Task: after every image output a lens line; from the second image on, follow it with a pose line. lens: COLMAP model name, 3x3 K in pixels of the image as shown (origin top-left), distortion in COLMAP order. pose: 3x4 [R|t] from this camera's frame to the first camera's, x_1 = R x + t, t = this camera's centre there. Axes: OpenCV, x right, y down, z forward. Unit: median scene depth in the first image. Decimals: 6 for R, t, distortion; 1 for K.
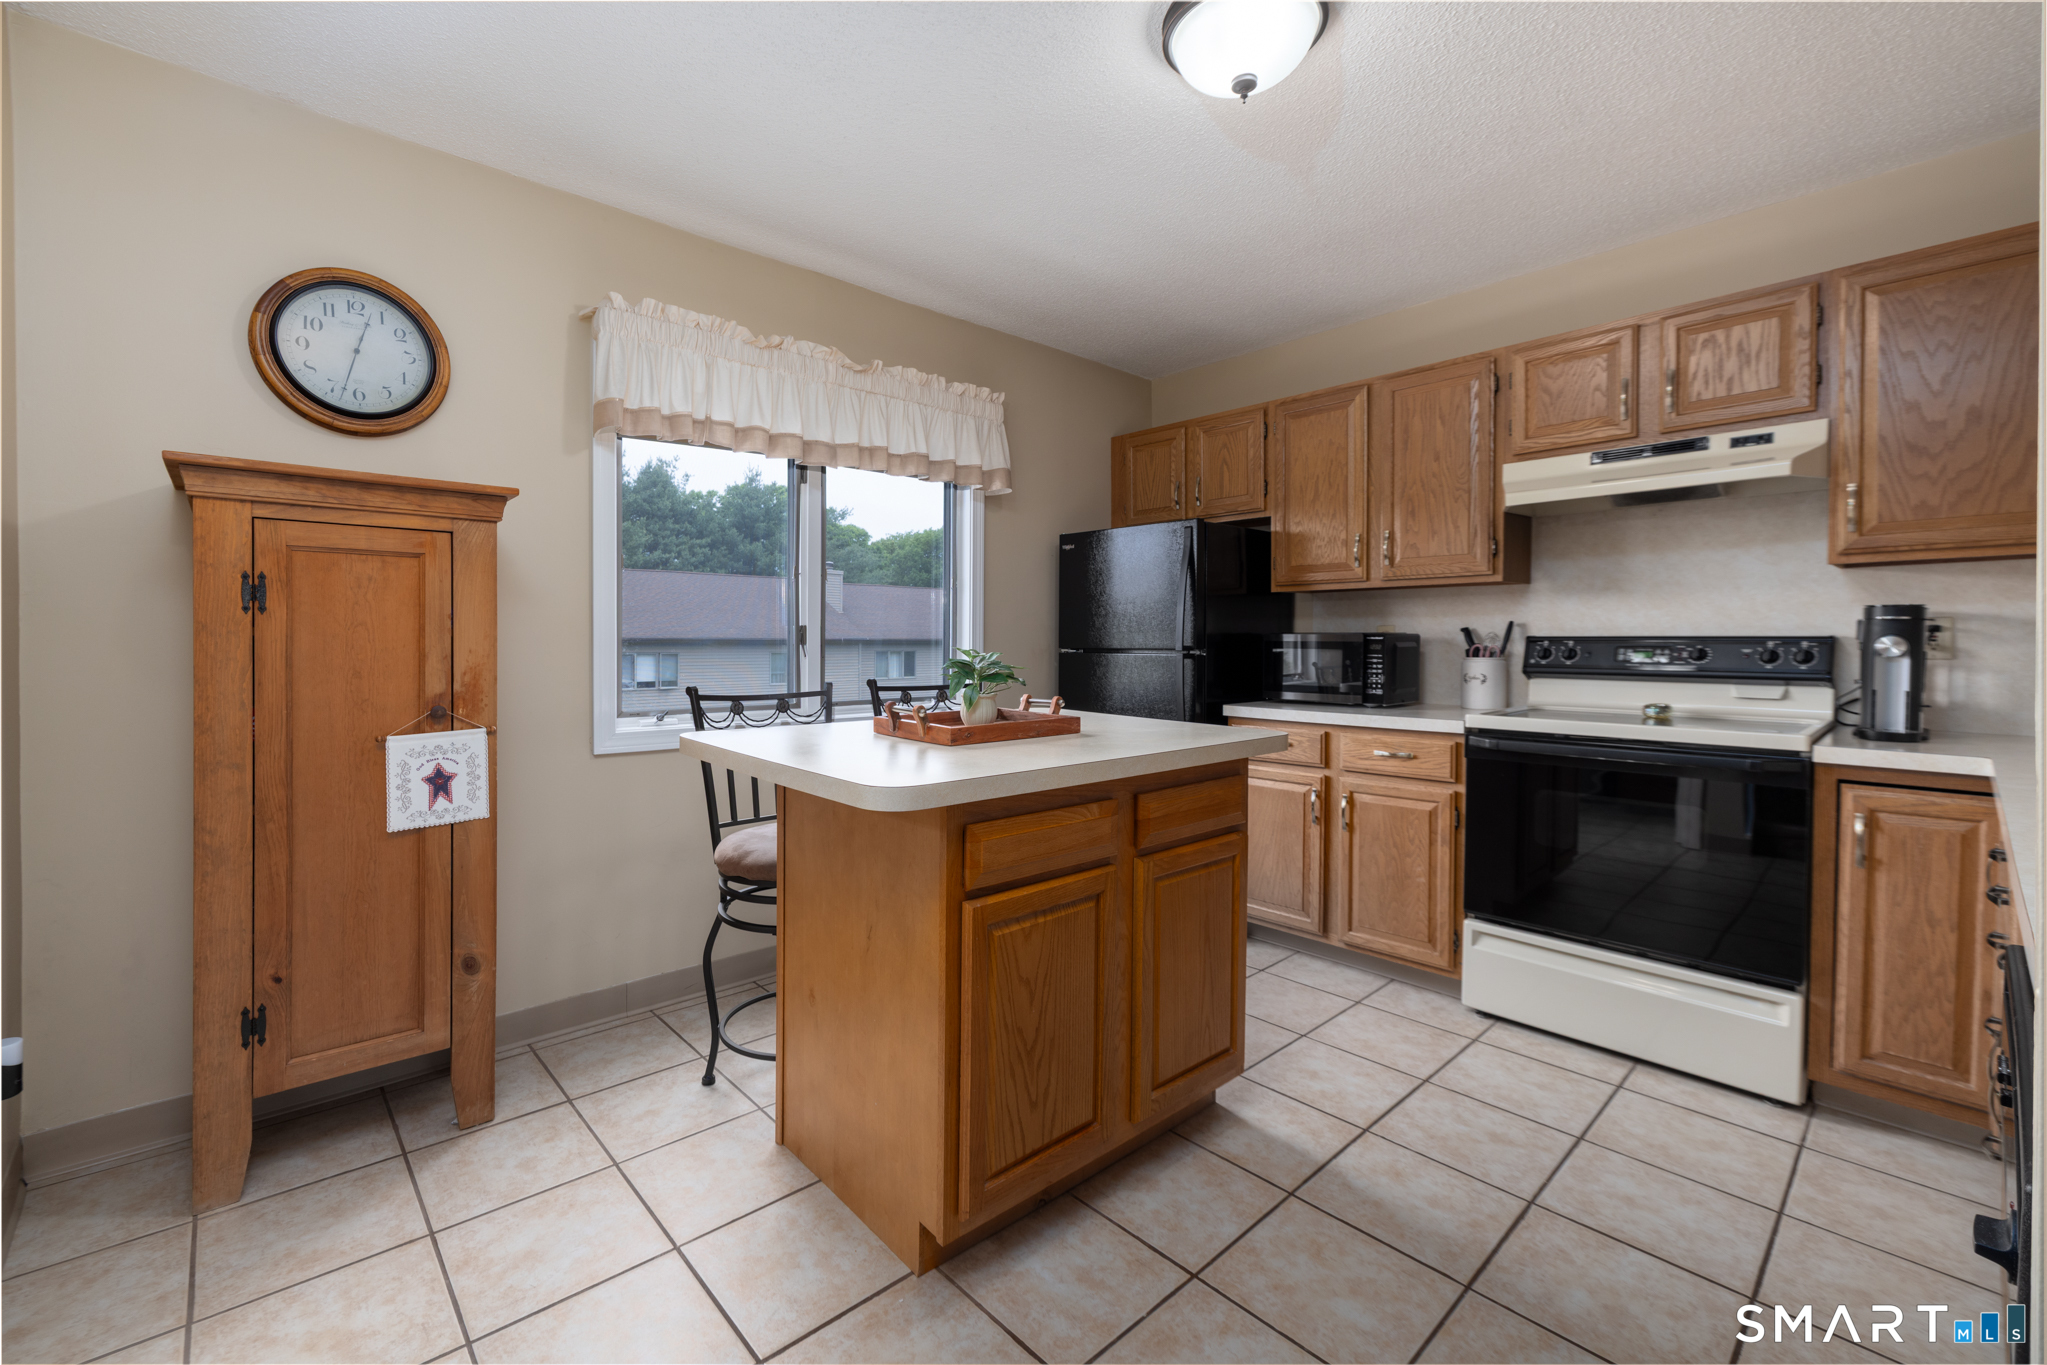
lens RADIAL K [[877.6, 0, 1022.2], [0, 877.6, 661.9], [0, 0, 1]] dist [0.001892, -0.000042]
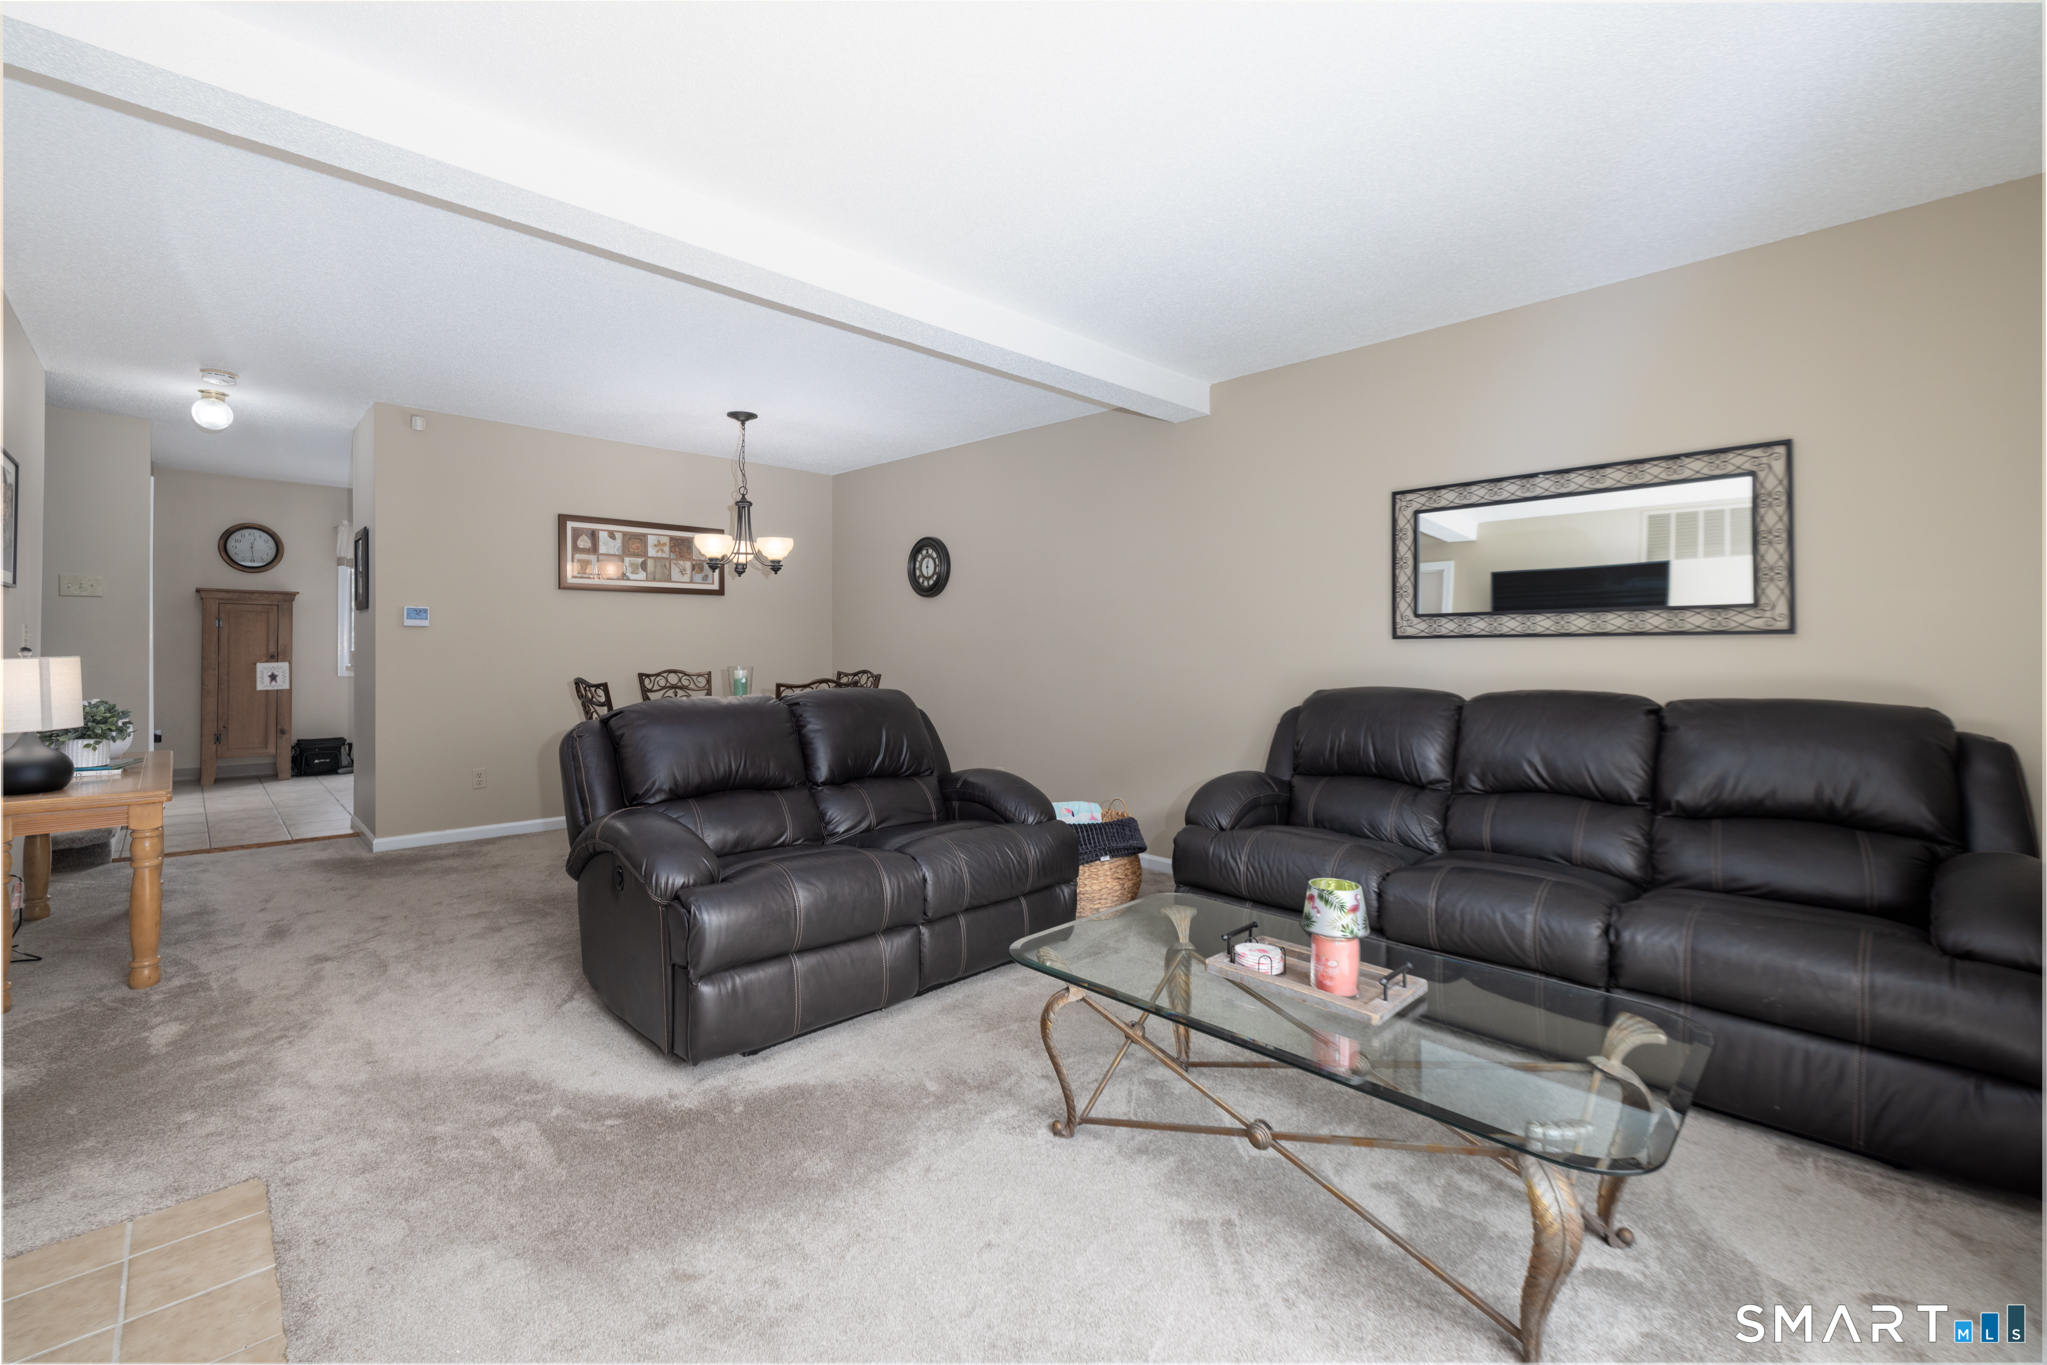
lens RADIAL K [[877.6, 0, 1025.7], [0, 877.6, 671.8], [0, 0, 1]] dist [0.001892, -0.000042]
pose [[0.999848, -0.002218, 0.017280, 2.223285], [0.002381, 0.999952, -0.009452, 0.154558], [-0.017258, 0.009492, 0.999806, -2.492808]]
